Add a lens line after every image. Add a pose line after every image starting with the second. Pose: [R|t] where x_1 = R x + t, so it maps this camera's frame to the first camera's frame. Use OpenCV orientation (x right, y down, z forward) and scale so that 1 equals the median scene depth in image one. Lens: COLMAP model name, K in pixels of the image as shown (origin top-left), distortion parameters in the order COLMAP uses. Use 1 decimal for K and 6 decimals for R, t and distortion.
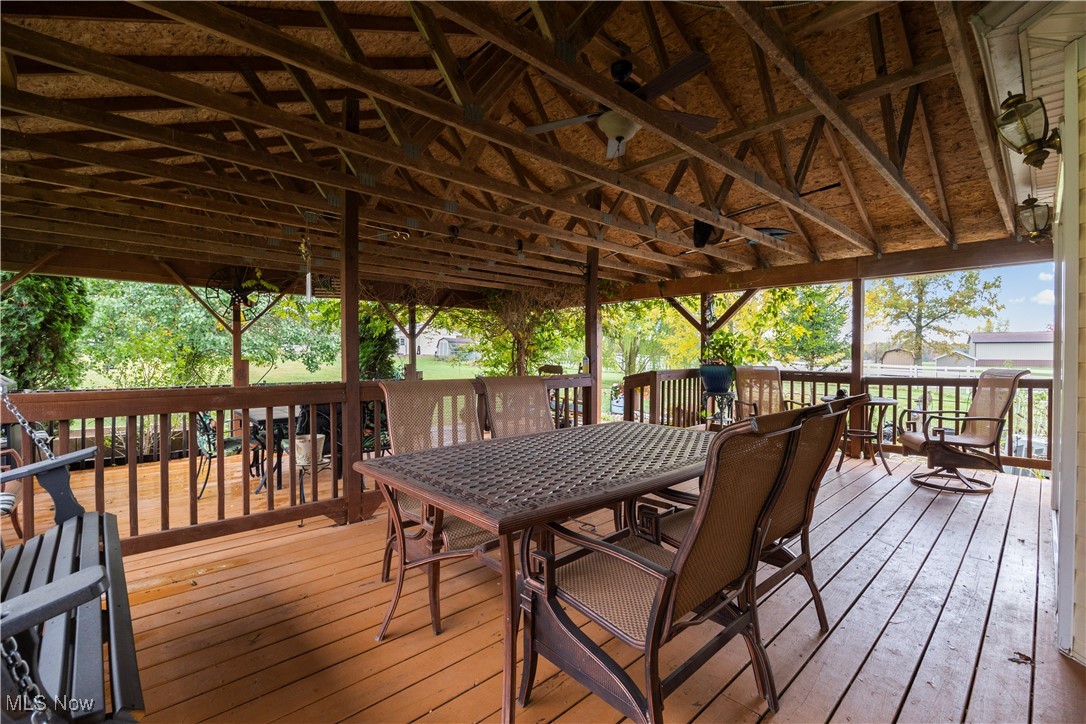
lens RADIAL K [[476.2, 0, 543.0], [0, 476.2, 362.0], [0, 0, 1]] dist [0.000607, 0.000028]
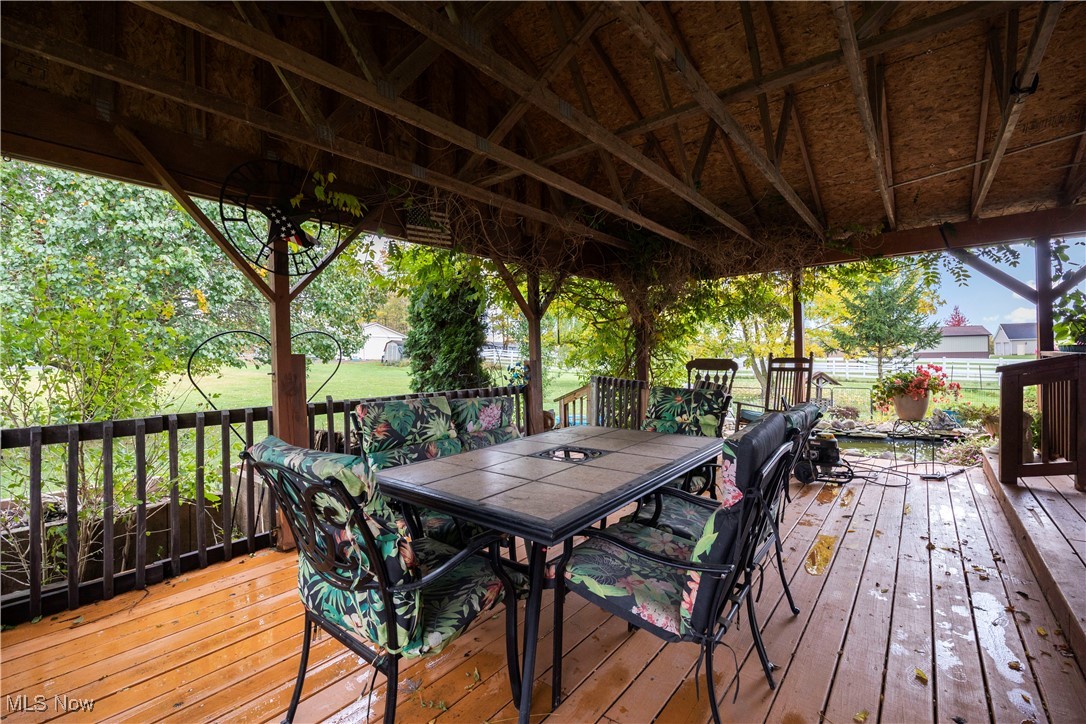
lens RADIAL K [[476.2, 0, 543.0], [0, 476.2, 362.0], [0, 0, 1]] dist [0.000607, 0.000028]
pose [[0.990378, -0.022770, 0.136503, -0.443419], [0.023619, 0.999710, -0.004598, 0.011143], [-0.136359, 0.007778, 0.990629, 0.480894]]
